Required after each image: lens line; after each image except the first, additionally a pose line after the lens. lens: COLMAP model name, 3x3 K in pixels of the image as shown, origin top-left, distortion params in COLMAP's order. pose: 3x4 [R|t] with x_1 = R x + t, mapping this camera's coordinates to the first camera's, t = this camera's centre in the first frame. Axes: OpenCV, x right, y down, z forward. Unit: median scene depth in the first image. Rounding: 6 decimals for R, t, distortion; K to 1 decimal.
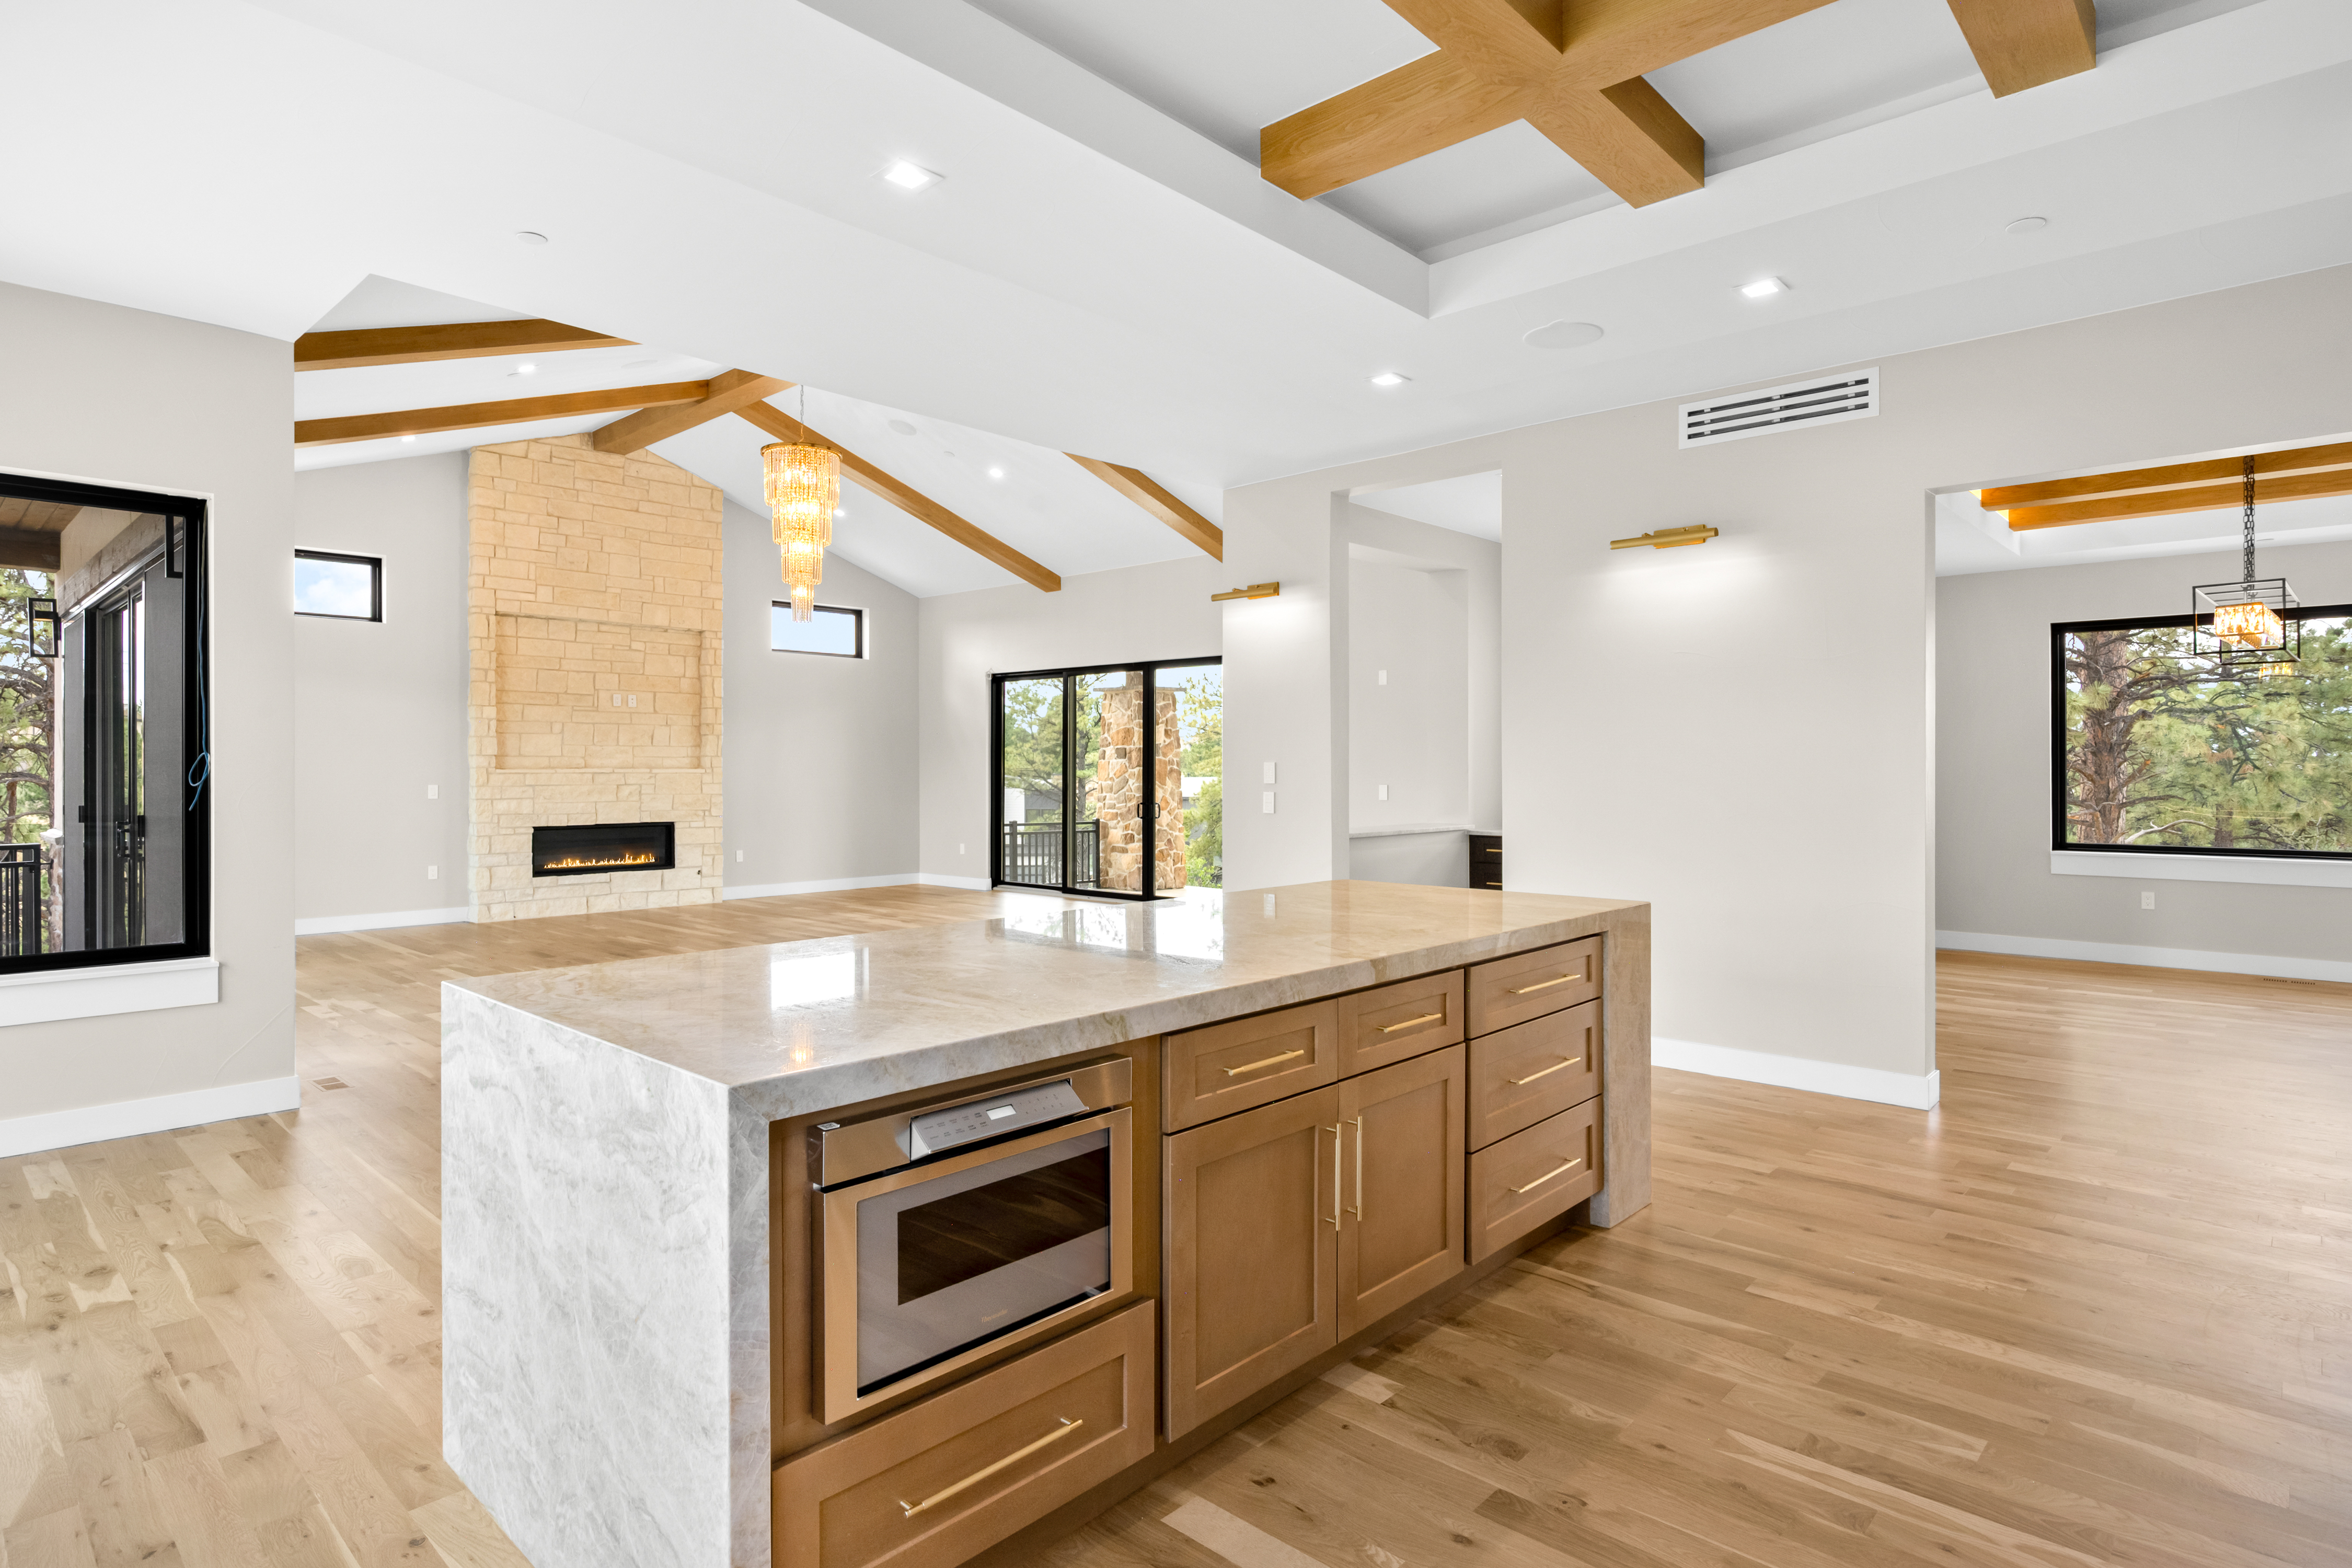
lens RADIAL K [[1213.1, 0, 1172.1], [0, 1213.1, 774.1], [0, 0, 1]] dist [0.002472, 0.000225]
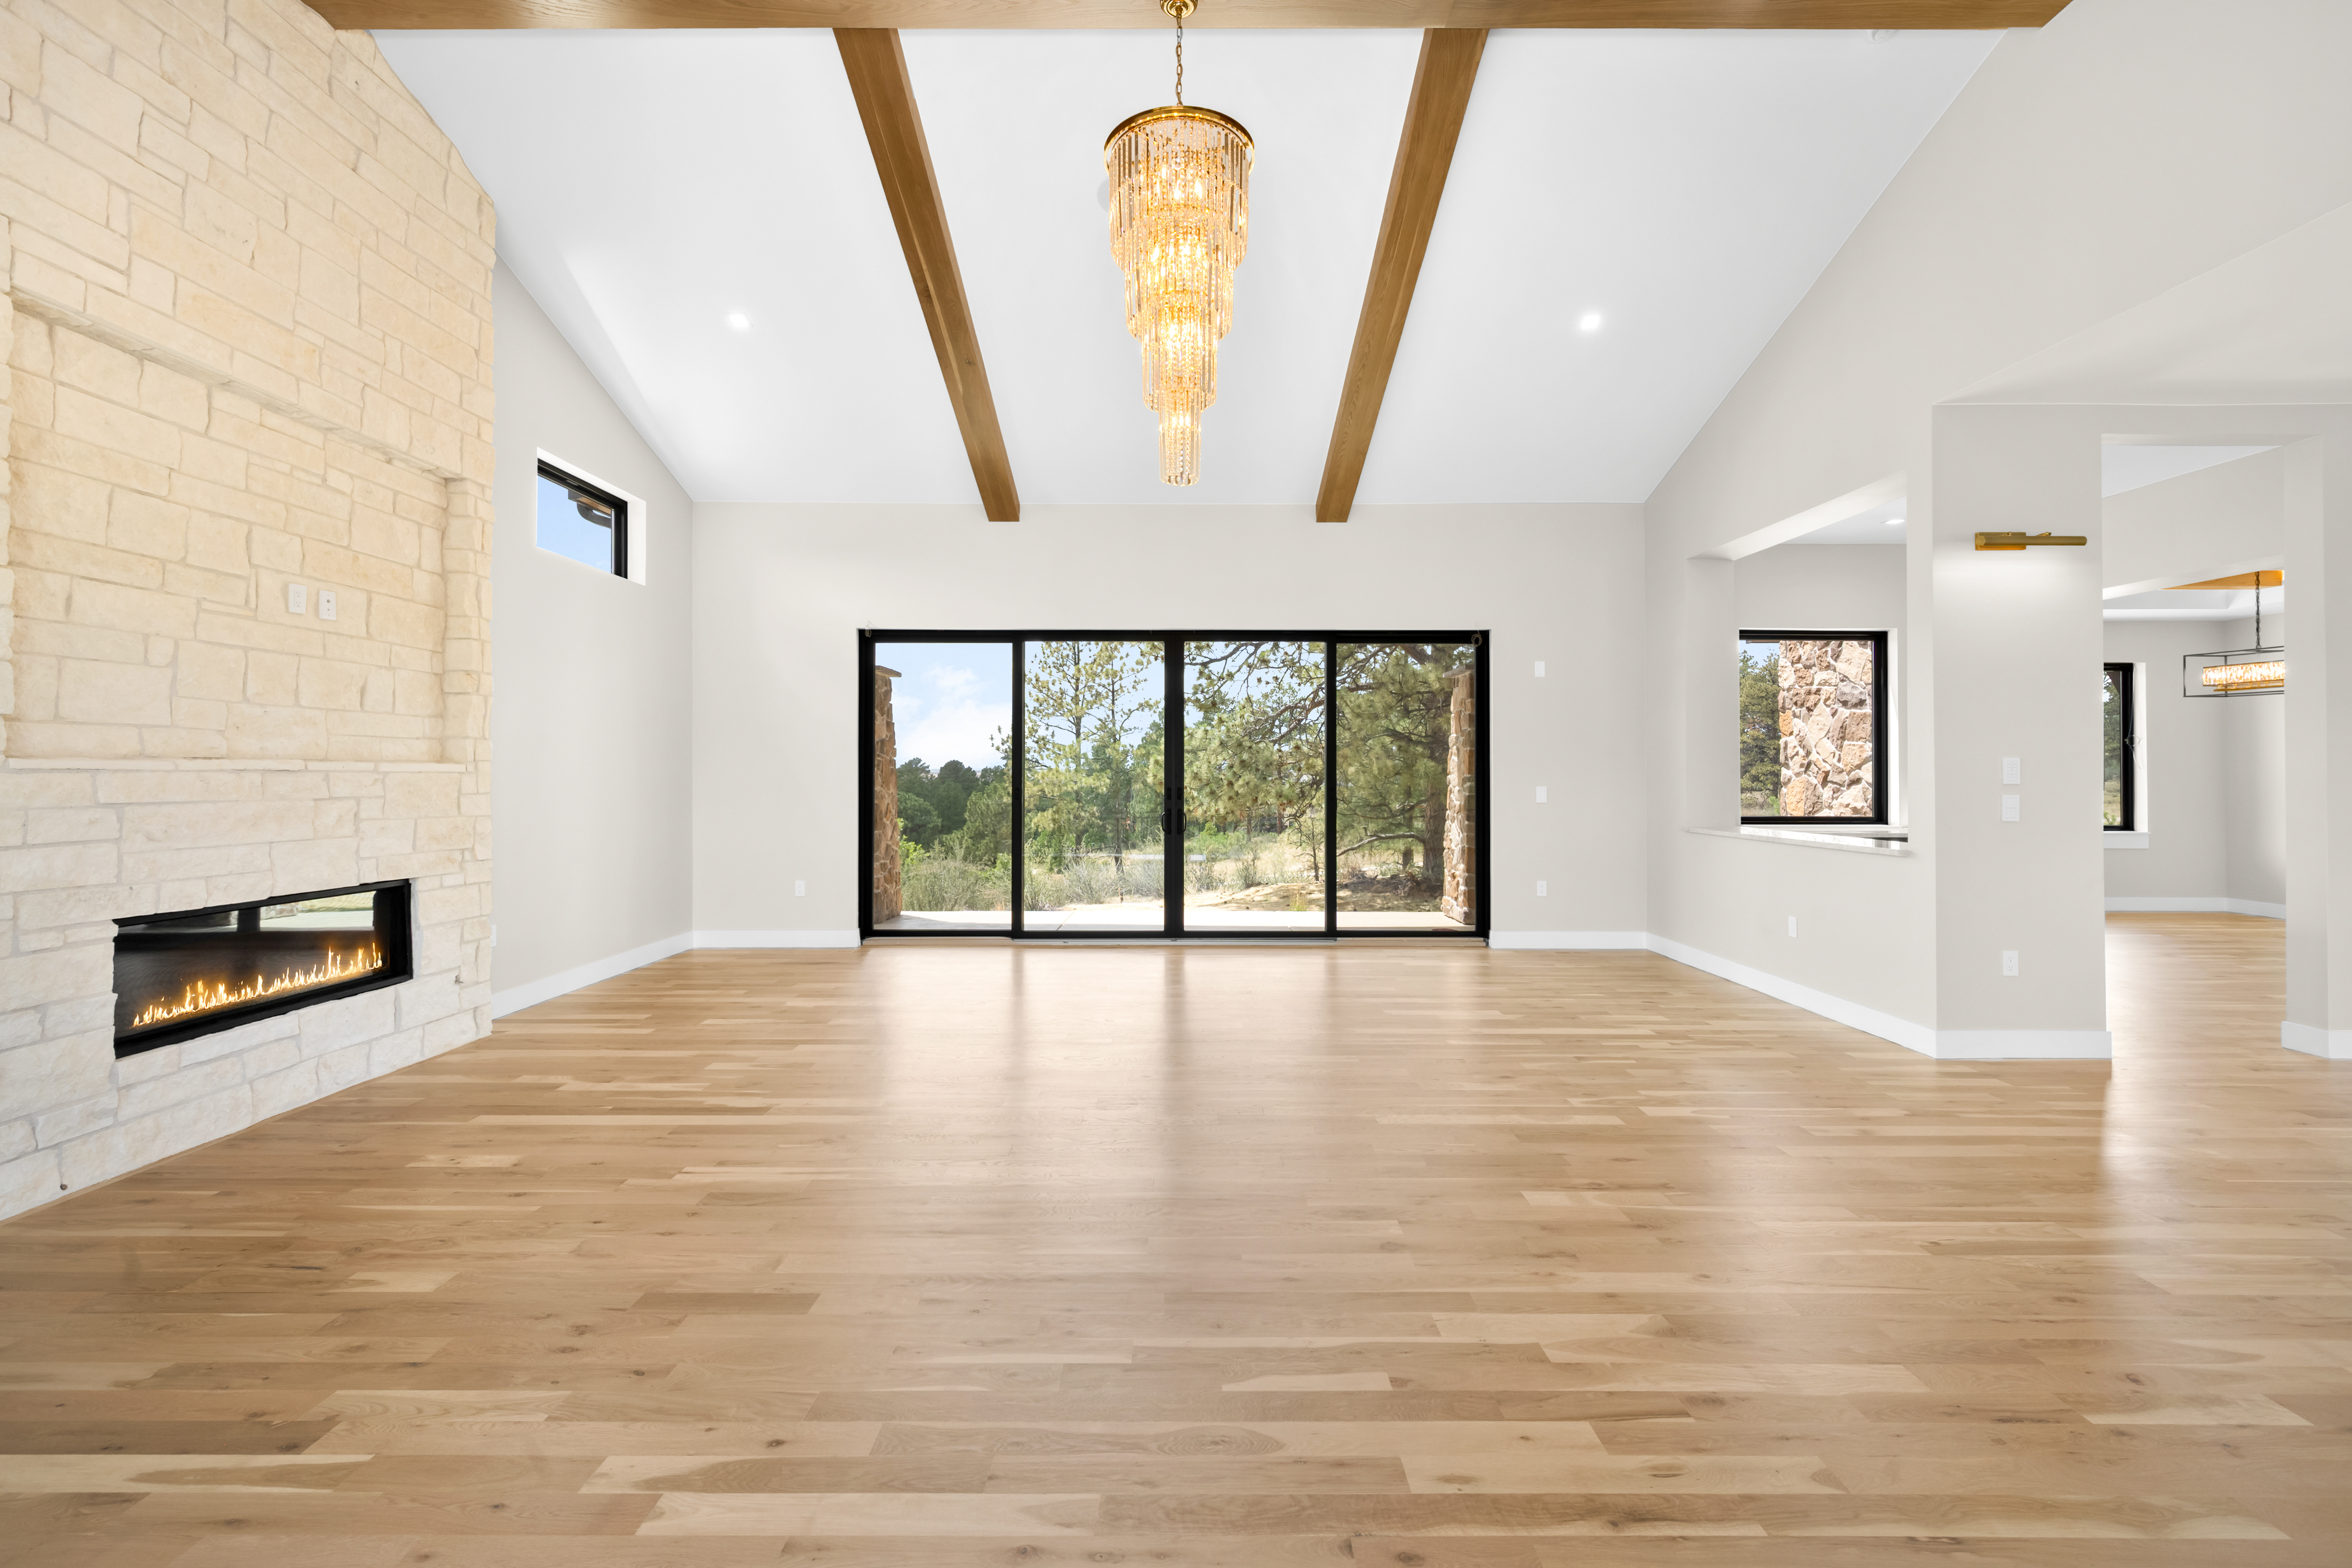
lens RADIAL K [[1012.0, 0, 1173.5], [0, 1012.0, 771.4], [0, 0, 1]] dist [0.000958, 0.000041]
pose [[0.733108, 0.003690, 0.680103, -0.458627], [0.001382, 0.999975, -0.006916, 0.001914], [-0.680111, 0.006010, 0.733084, 0.518905]]
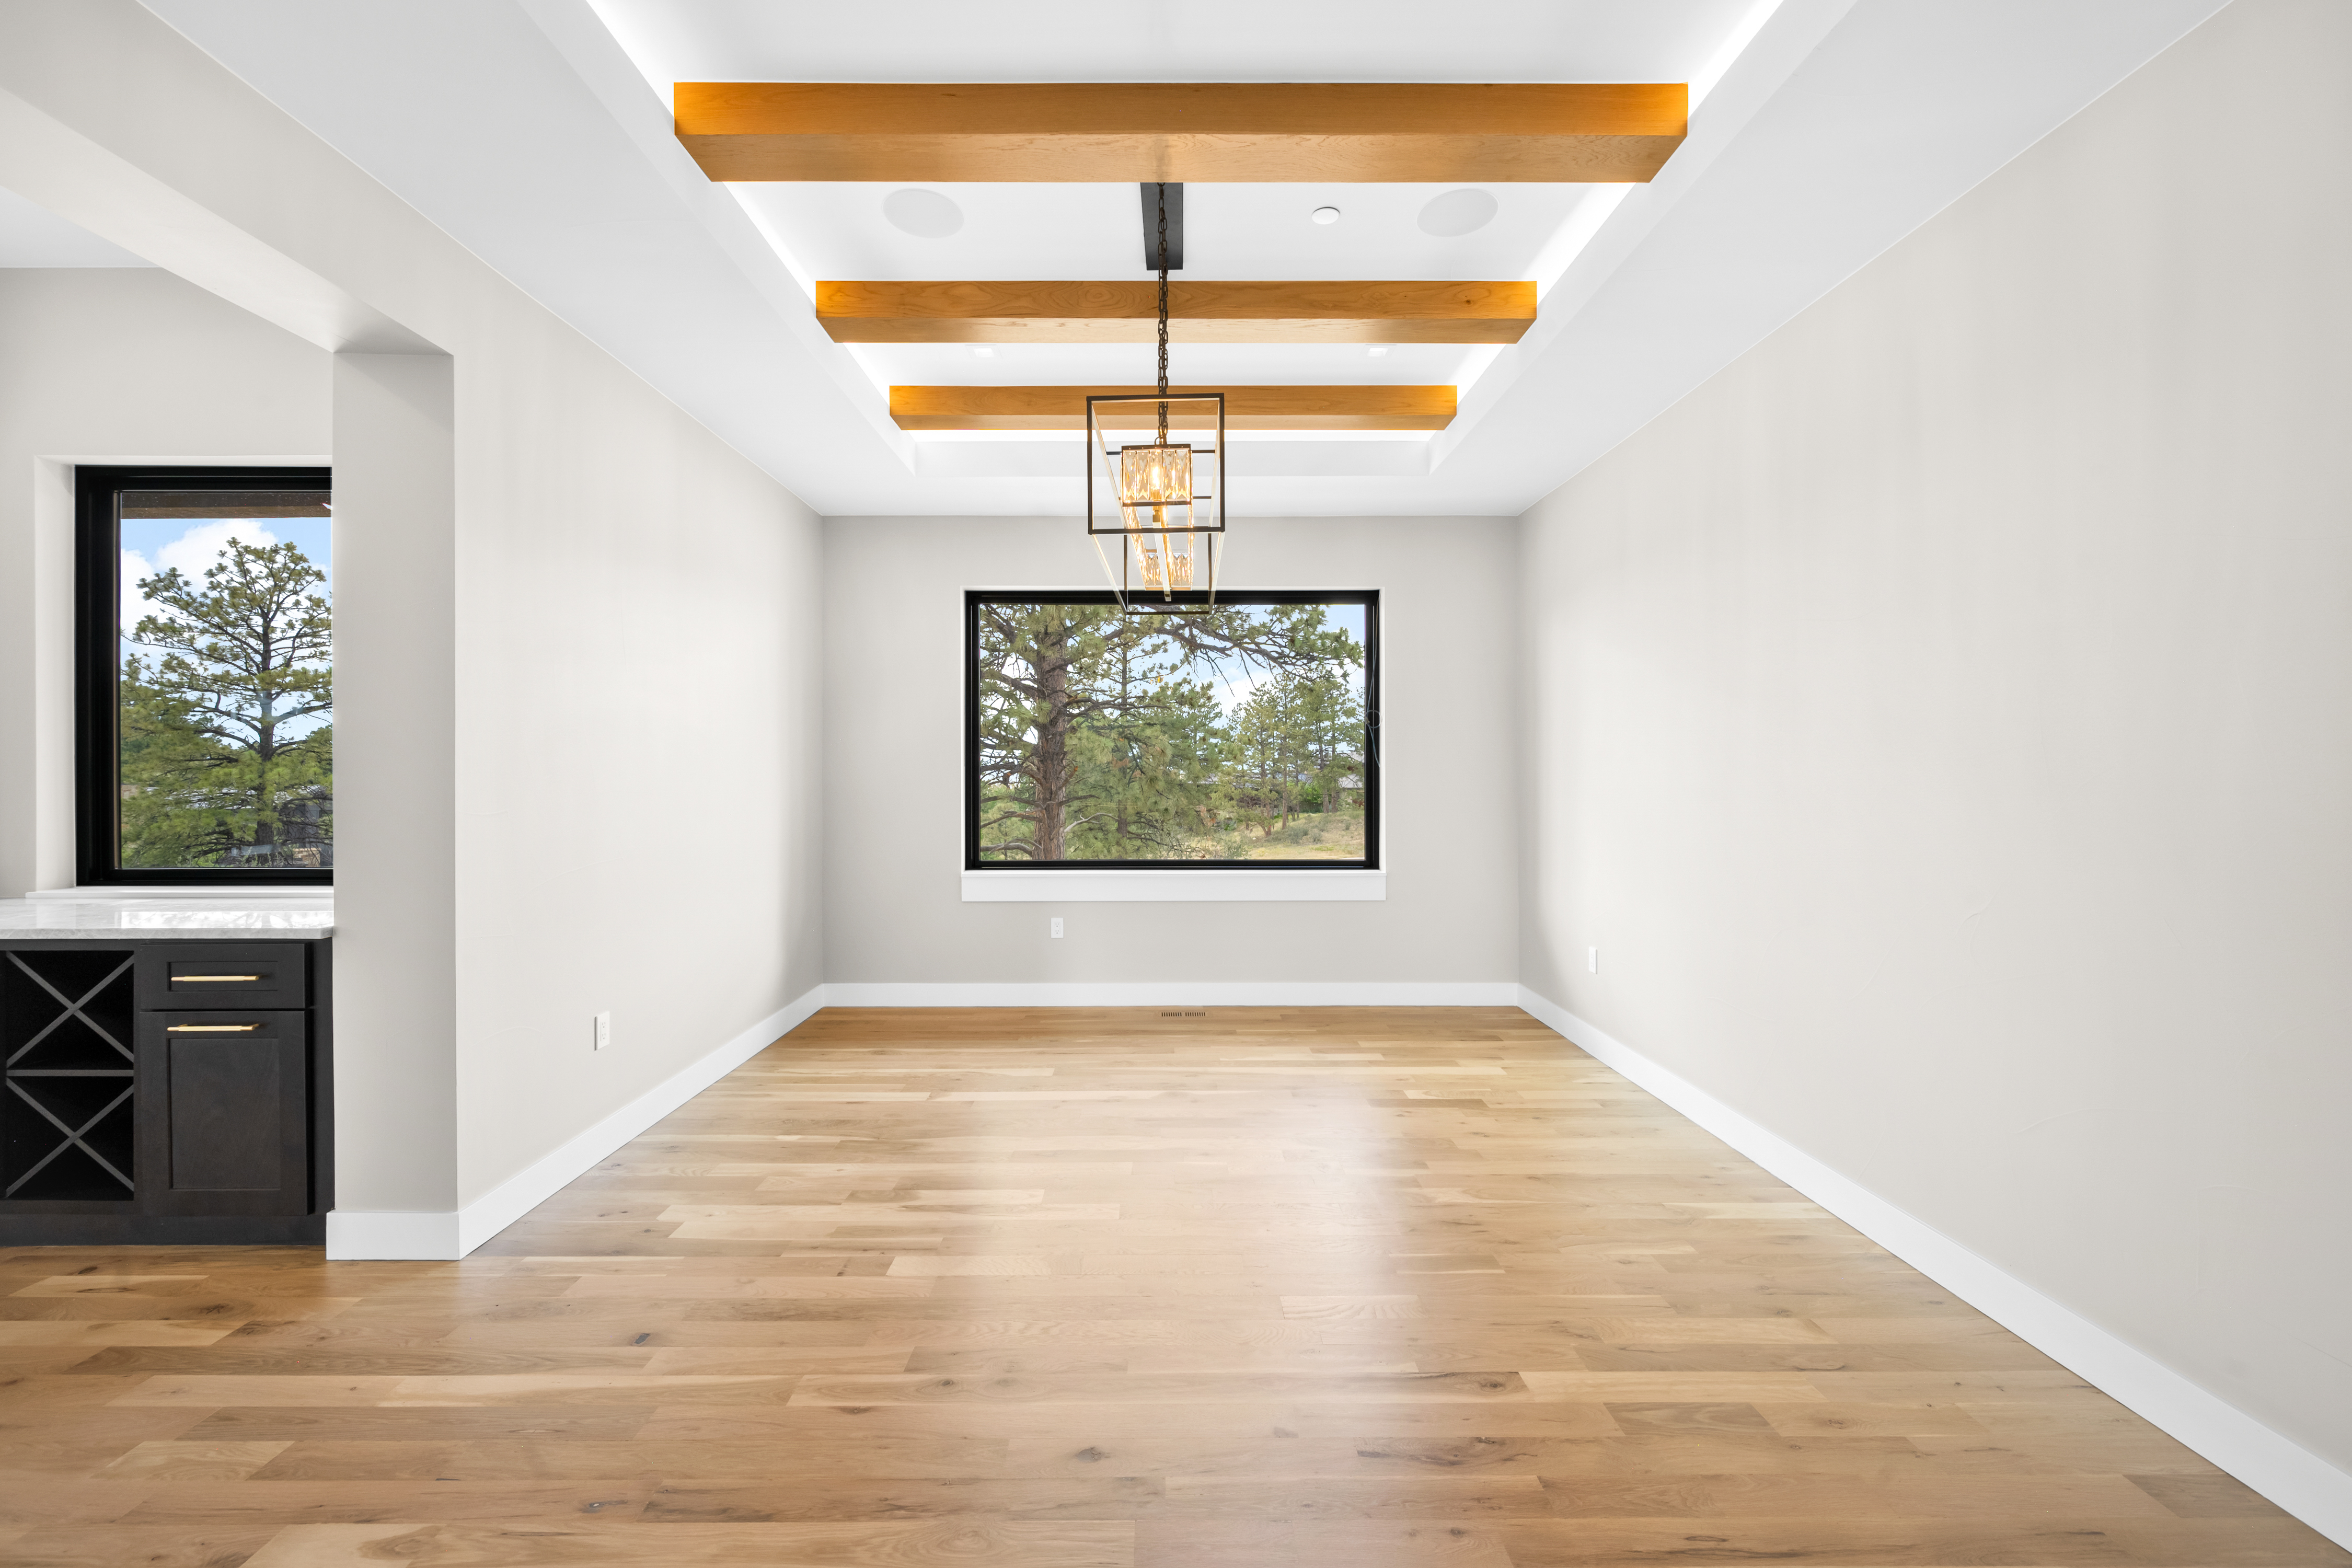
lens RADIAL K [[952.3, 0, 1165.8], [0, 952.3, 780.6], [0, 0, 1]] dist [-0.000121, -0.000001]
pose [[0.724723, -0.000925, 0.689039, 0.230336], [0.000119, 0.999999, 0.001217, 0.001306], [-0.689040, -0.000800, 0.724723, 0.269064]]
